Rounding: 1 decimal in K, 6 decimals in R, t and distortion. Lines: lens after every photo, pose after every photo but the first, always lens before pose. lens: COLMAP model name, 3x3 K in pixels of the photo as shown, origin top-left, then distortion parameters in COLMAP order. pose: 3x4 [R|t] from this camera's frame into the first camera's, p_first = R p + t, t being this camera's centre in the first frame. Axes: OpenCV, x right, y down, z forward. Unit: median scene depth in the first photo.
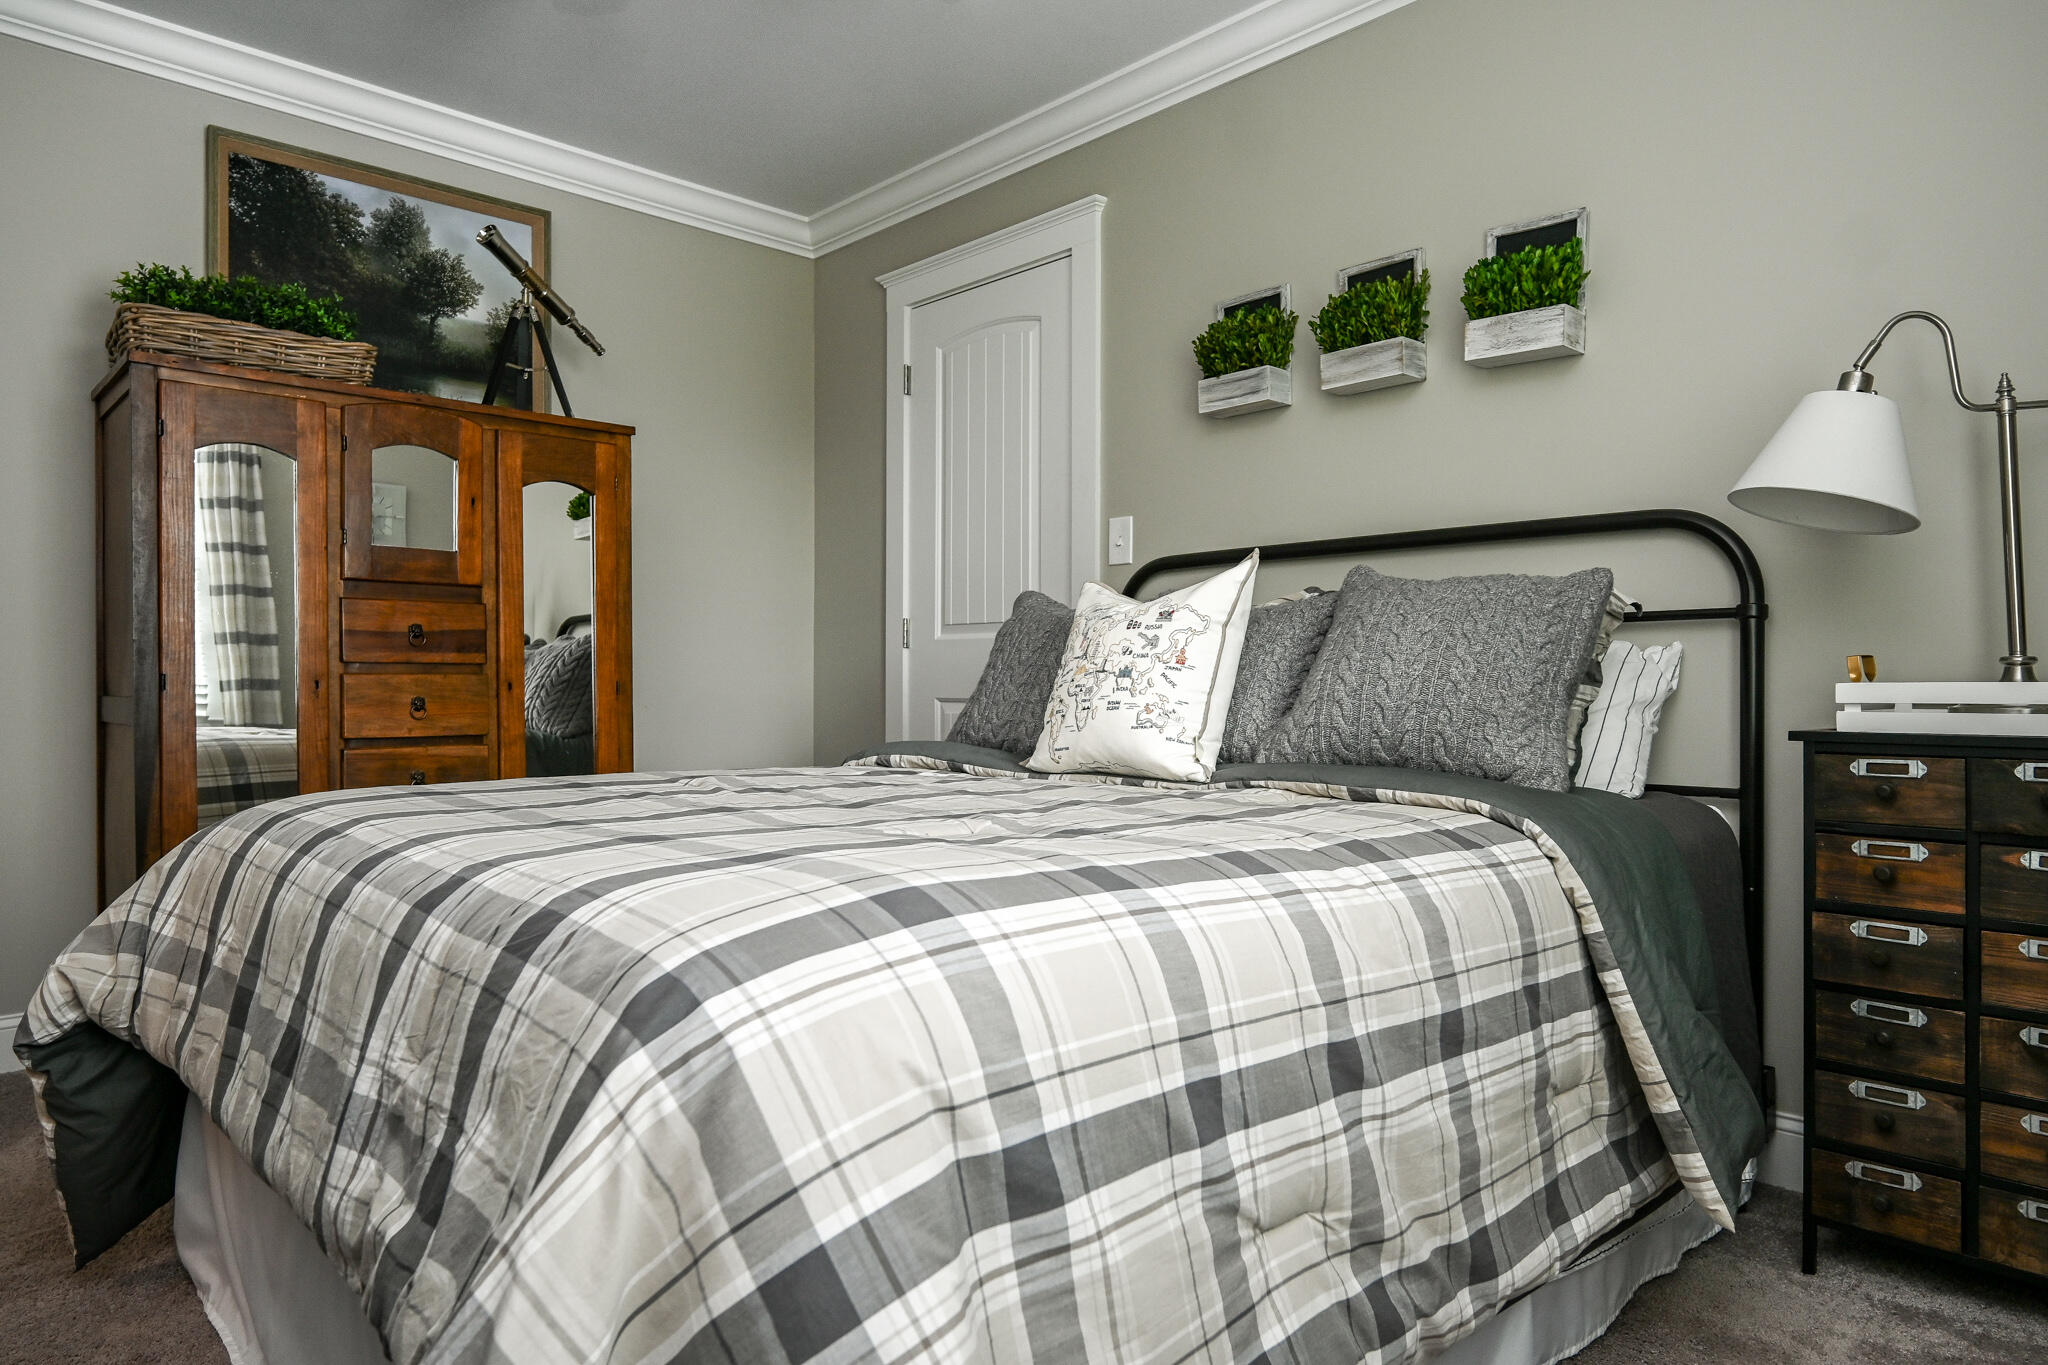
lens RADIAL K [[1267.5, 0, 1022.7], [0, 1267.5, 683.6], [0, 0, 1]] dist [-0.000266, -0.001134]
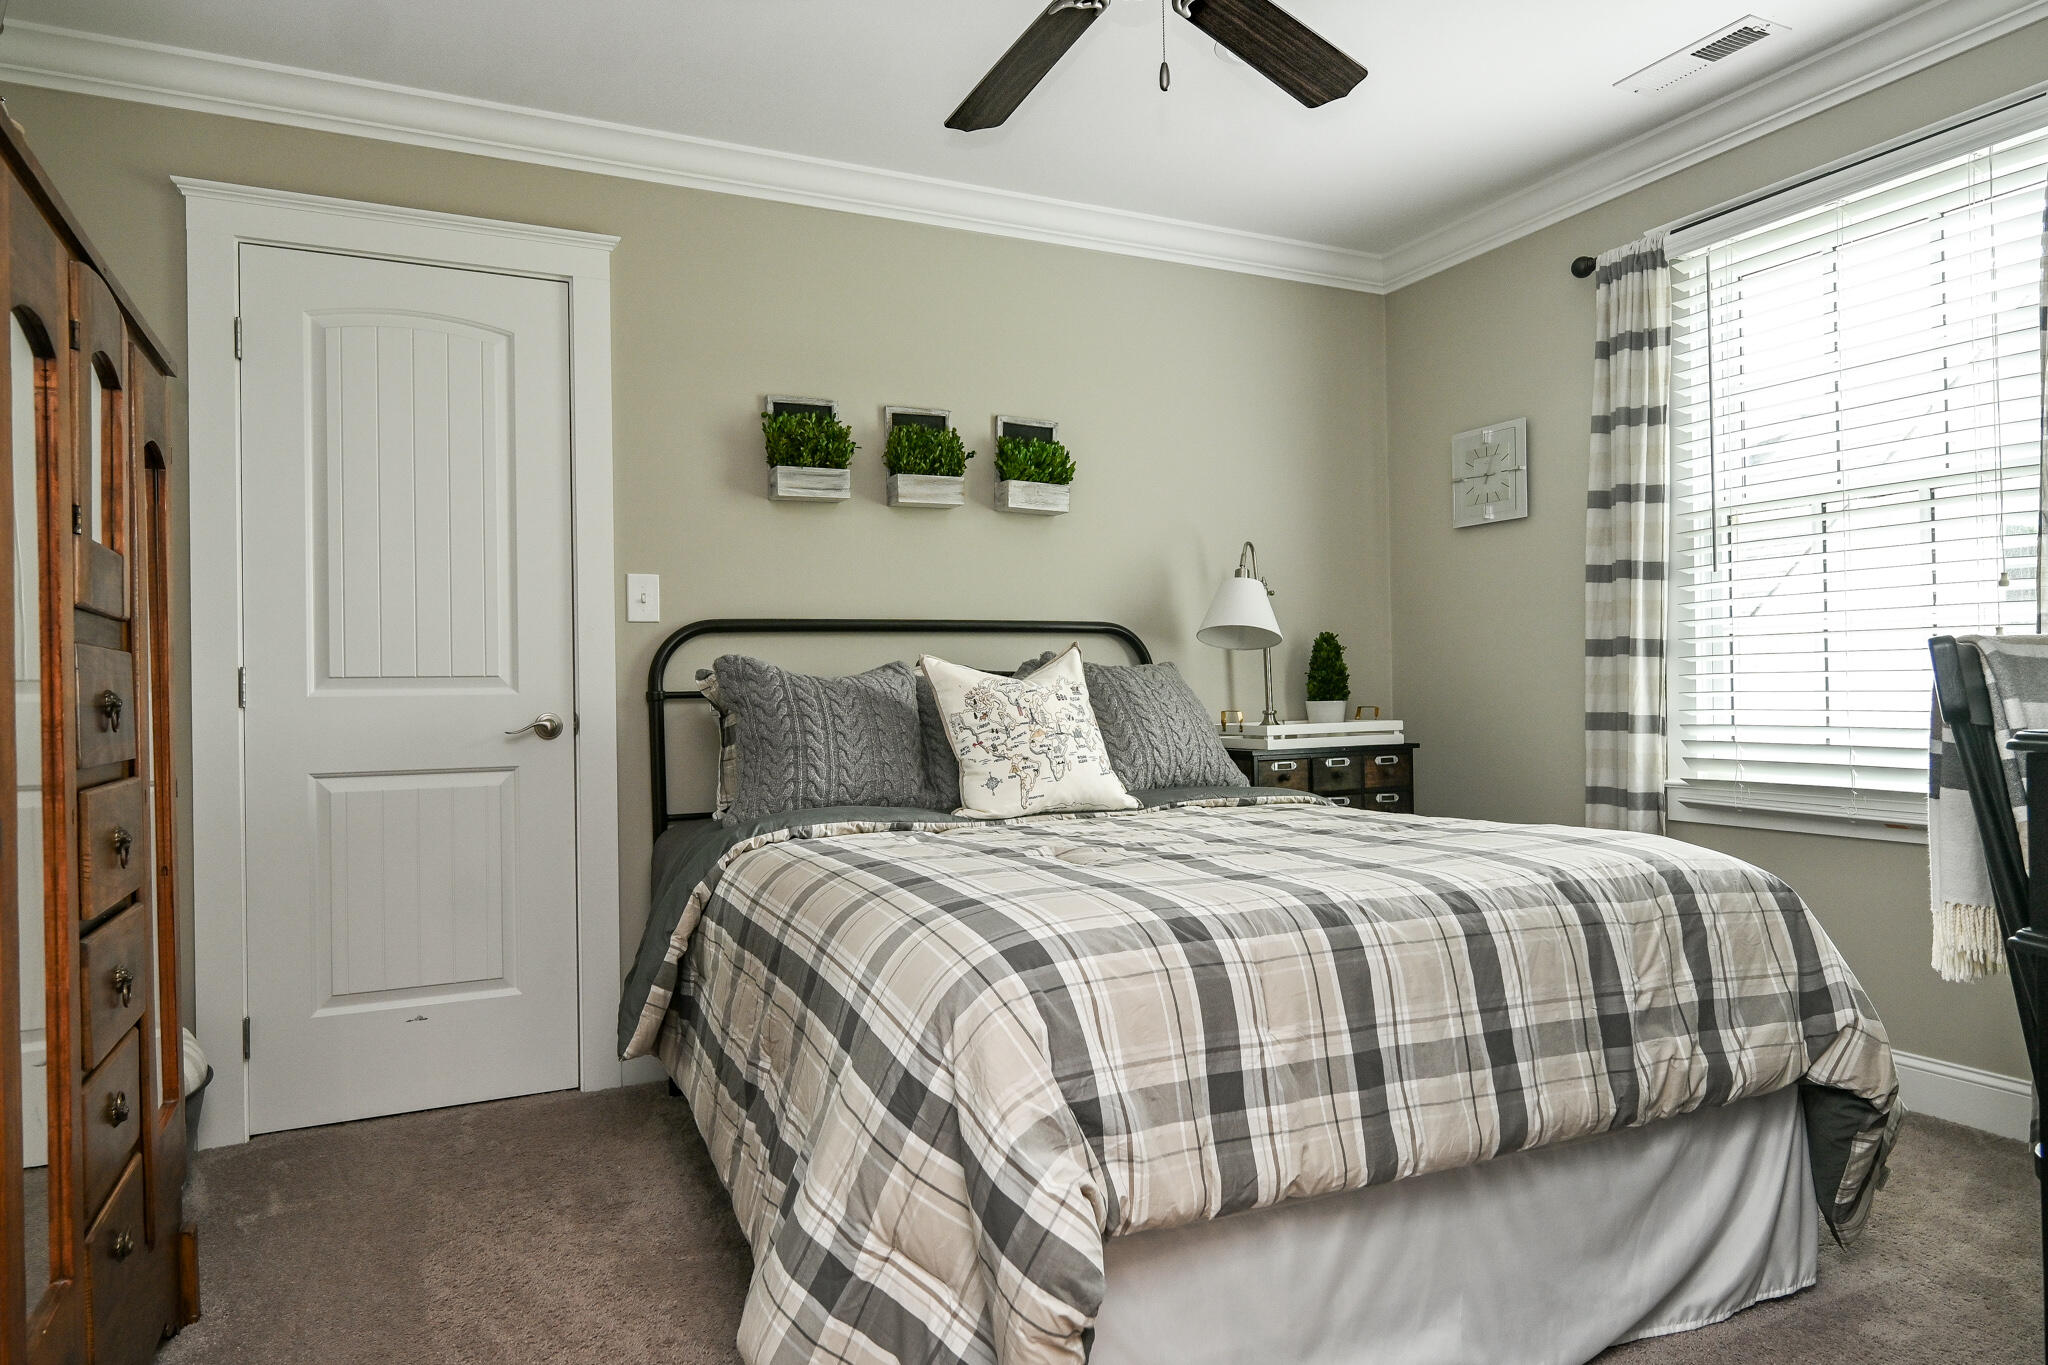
lens RADIAL K [[1267.5, 0, 1022.0], [0, 1267.5, 682.4], [0, 0, 1]] dist [-0.000266, -0.001134]
pose [[0.291806, -0.003431, 0.956471, -0.896514], [0.018787, 0.999821, -0.002146, -0.045215], [-0.956293, 0.018596, 0.291819, 0.495550]]
